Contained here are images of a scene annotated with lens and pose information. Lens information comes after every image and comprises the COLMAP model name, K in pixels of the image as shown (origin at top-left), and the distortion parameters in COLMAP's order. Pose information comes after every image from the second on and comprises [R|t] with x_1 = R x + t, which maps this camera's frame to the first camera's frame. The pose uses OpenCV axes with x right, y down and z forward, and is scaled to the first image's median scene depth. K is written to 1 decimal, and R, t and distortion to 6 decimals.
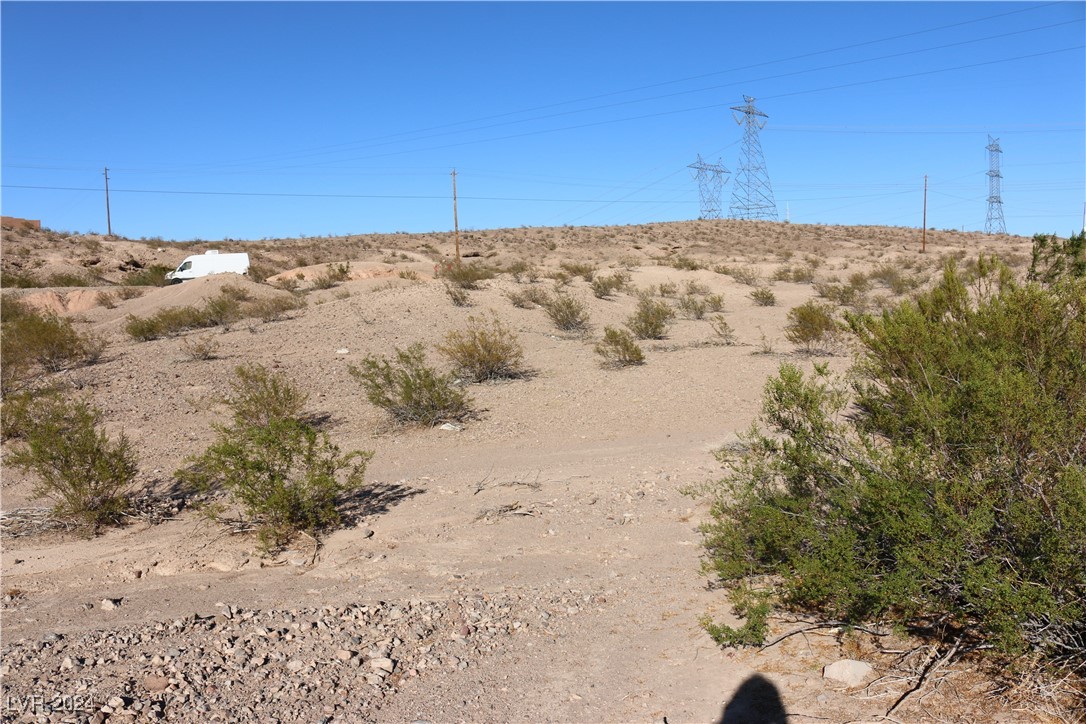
lens RADIAL K [[895.8, 0, 537.5], [0, 895.8, 361.8], [0, 0, 1]] dist [-0.158979, 0.134572]
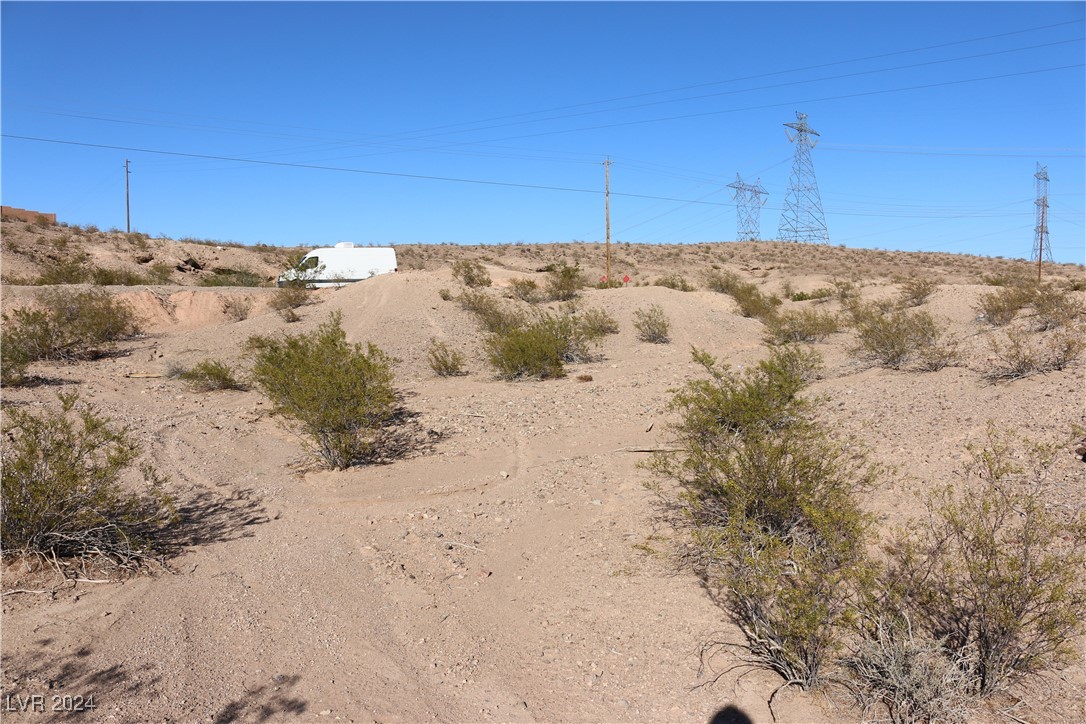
lens RADIAL K [[895.8, 0, 537.4], [0, 895.8, 359.7], [0, 0, 1]] dist [-0.158979, 0.134572]
pose [[0.999490, 0.025890, 0.018710, -0.164540], [-0.025400, 0.999341, -0.025927, -0.012175], [-0.019369, 0.025439, 0.999489, 0.199232]]
